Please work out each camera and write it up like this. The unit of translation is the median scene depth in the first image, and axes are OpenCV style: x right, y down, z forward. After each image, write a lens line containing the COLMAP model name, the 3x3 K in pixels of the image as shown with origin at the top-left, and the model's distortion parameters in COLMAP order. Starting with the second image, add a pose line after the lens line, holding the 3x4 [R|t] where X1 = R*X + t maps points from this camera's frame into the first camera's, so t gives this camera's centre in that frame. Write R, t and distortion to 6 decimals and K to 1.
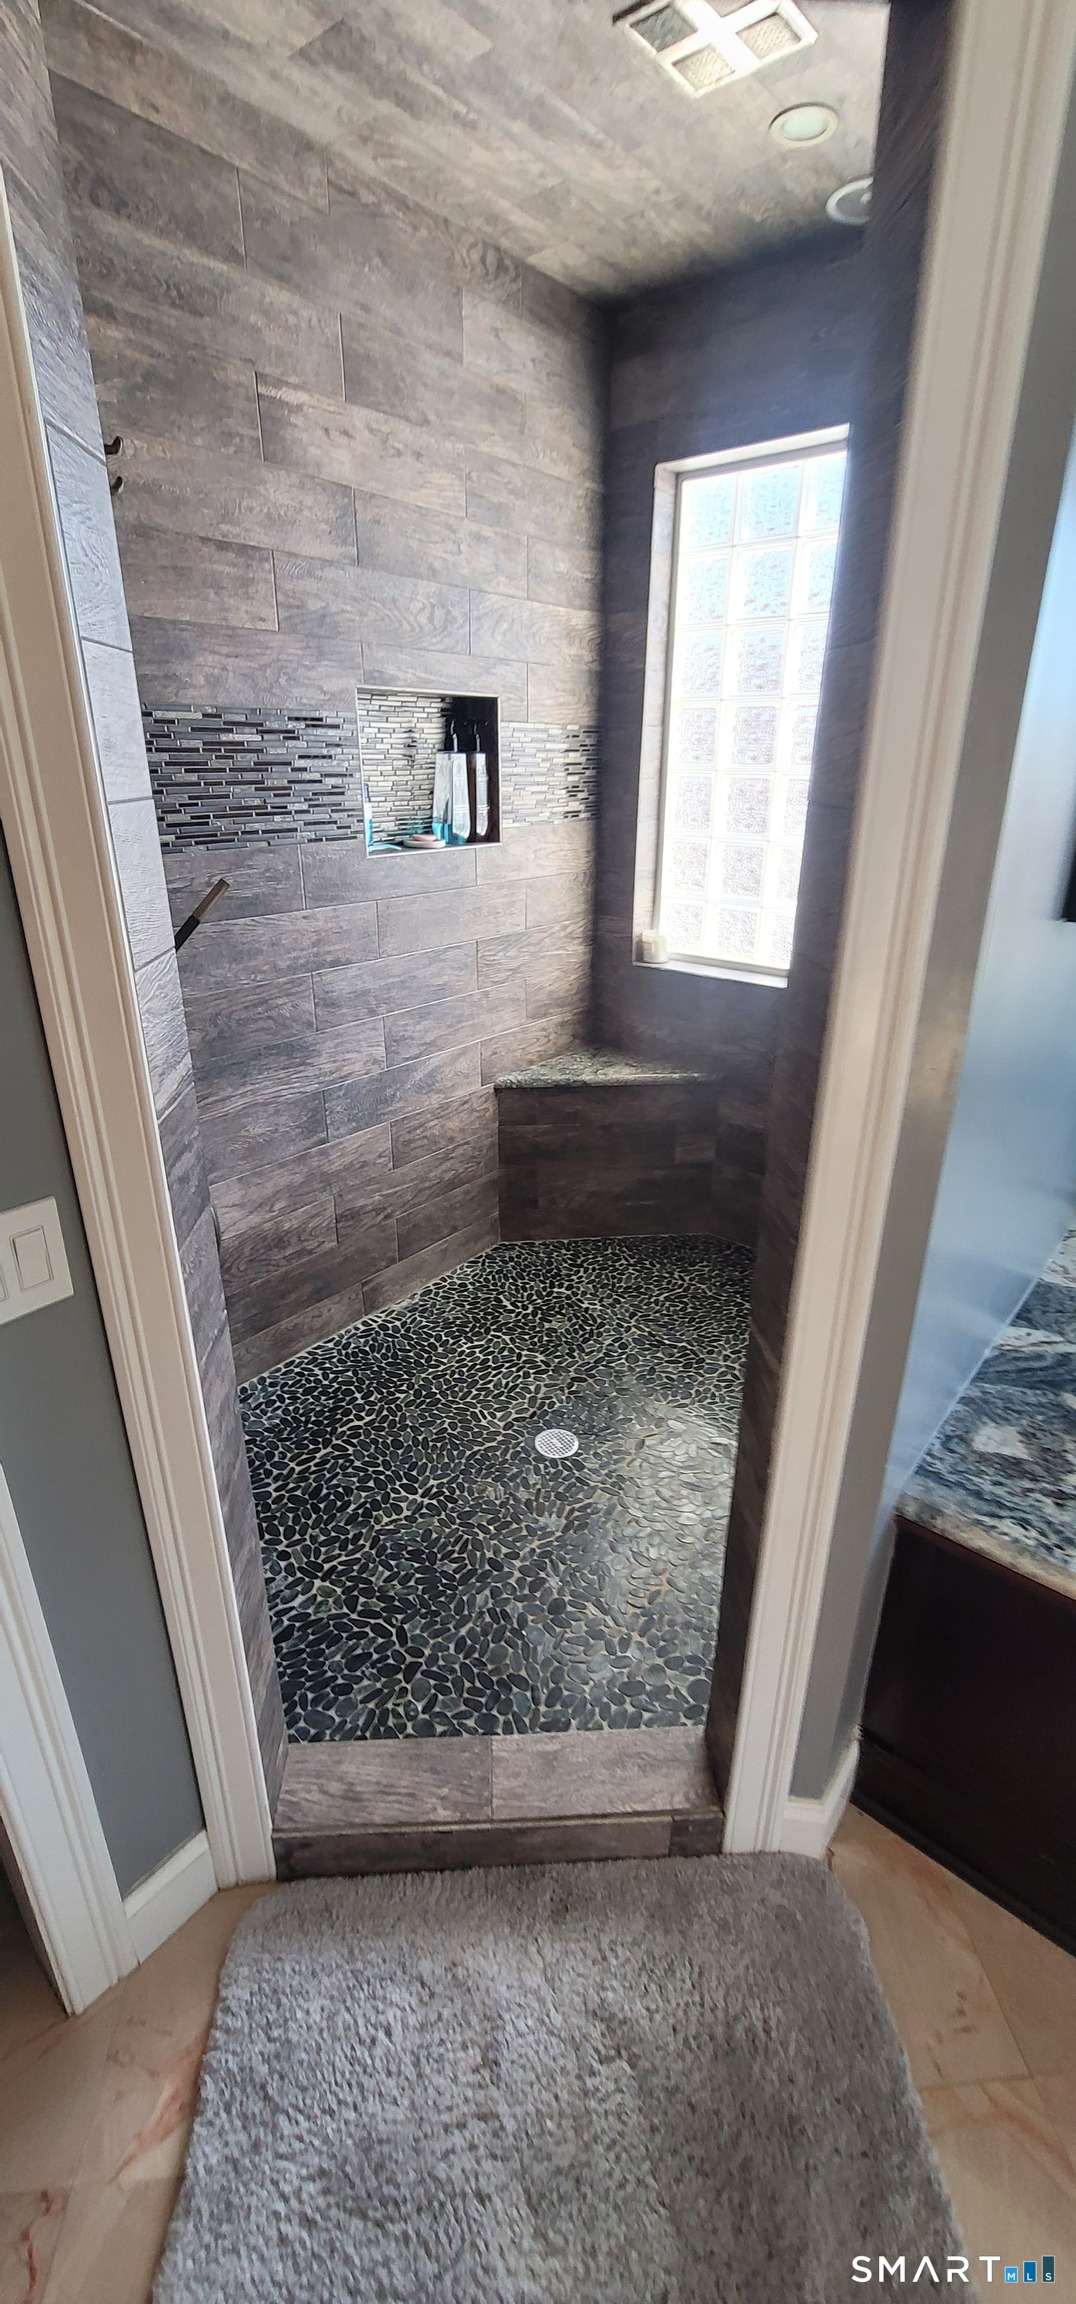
lens RADIAL K [[944.5, 0, 544.6], [0, 944.5, 1141.3], [0, 0, 1]] dist [0.002072, 0.000964]
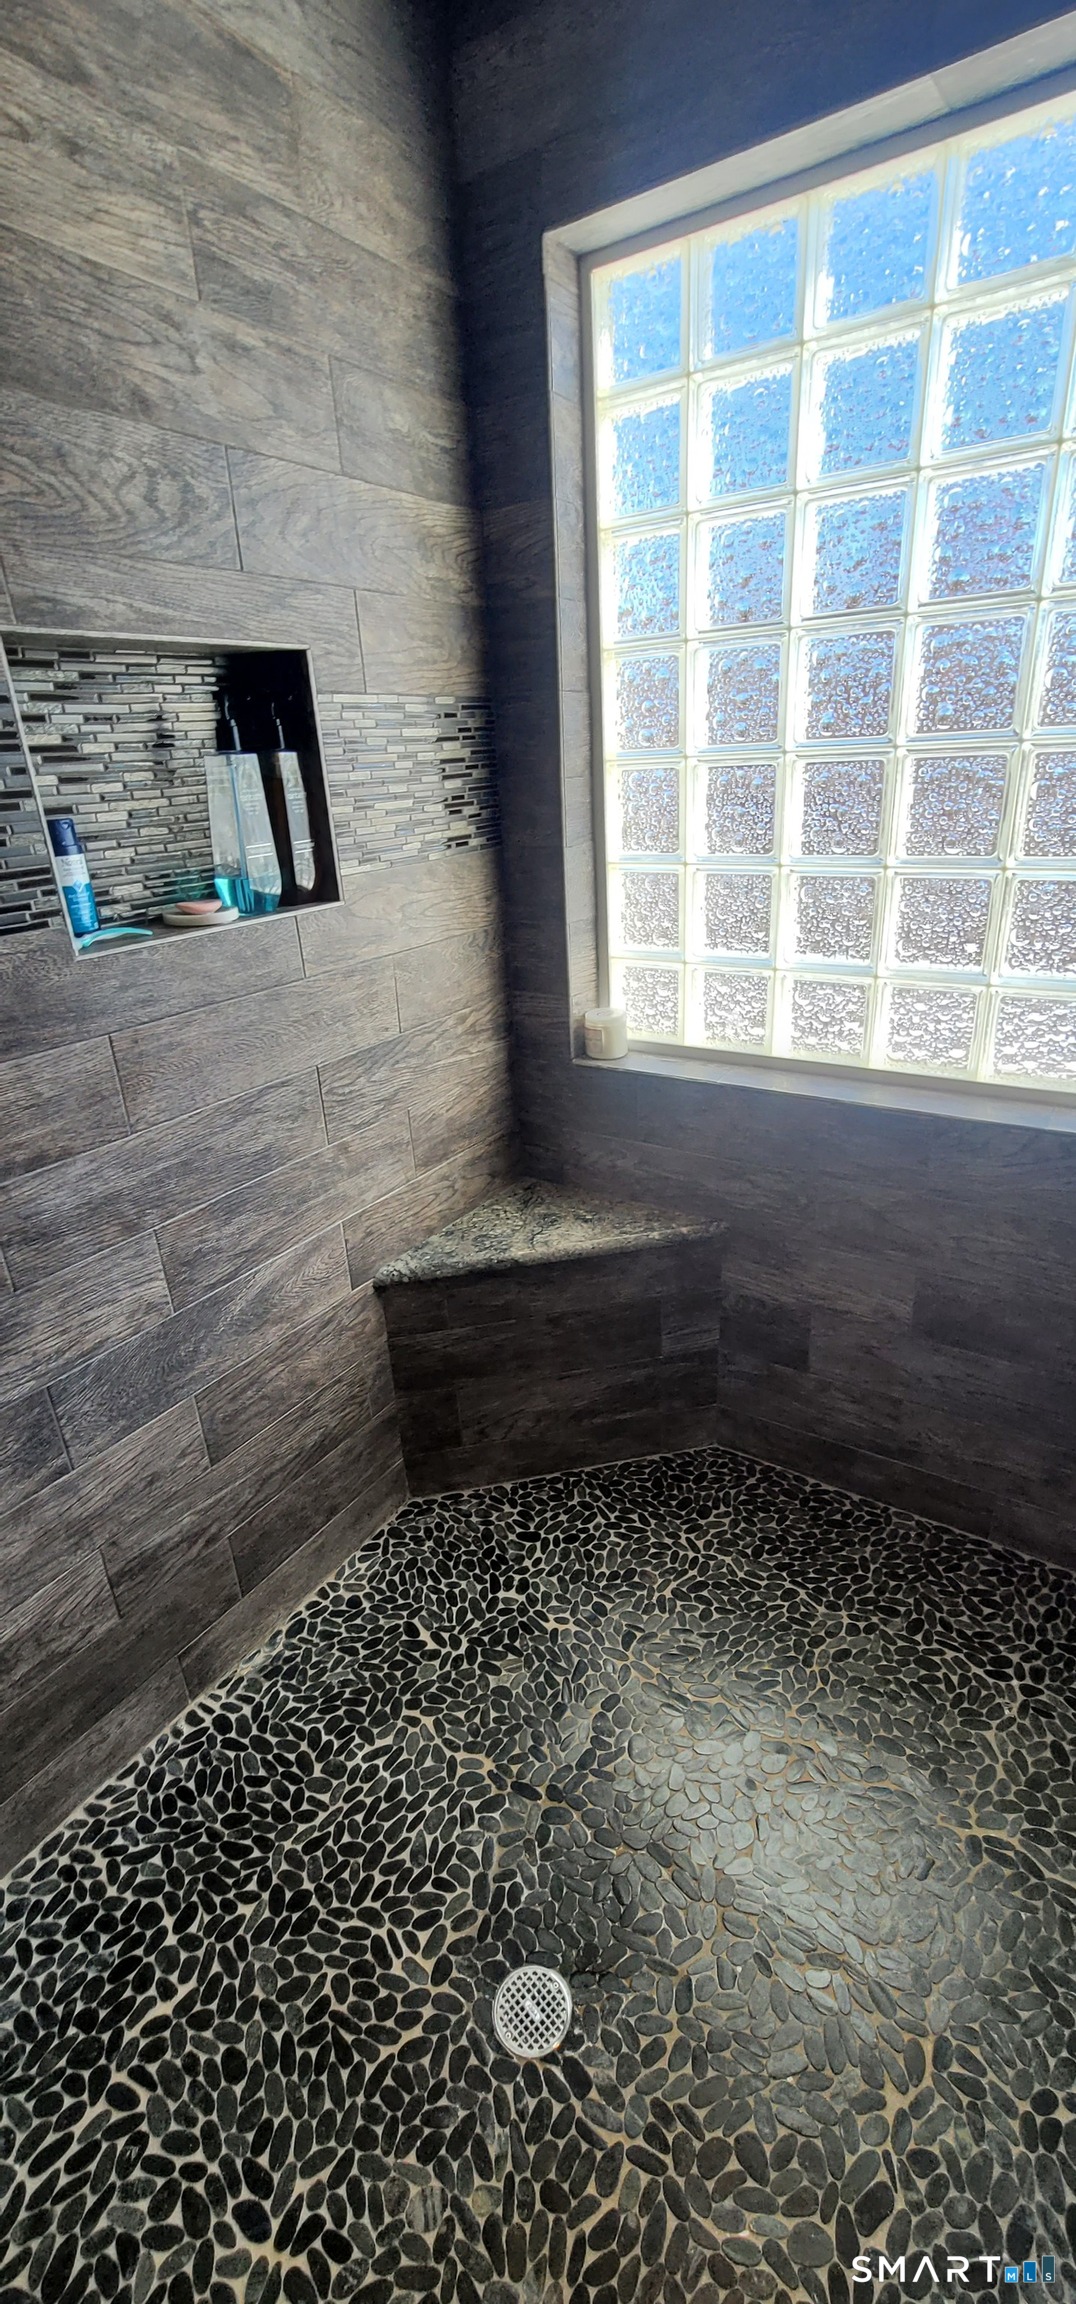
lens RADIAL K [[944.5, 0, 531.2], [0, 944.5, 1168.0], [0, 0, 1]] dist [0.002072, 0.000964]
pose [[0.993617, -0.093253, 0.063473, 0.020147], [0.091916, 0.995485, 0.023676, -0.156756], [-0.065394, -0.017691, 0.997703, 0.408879]]
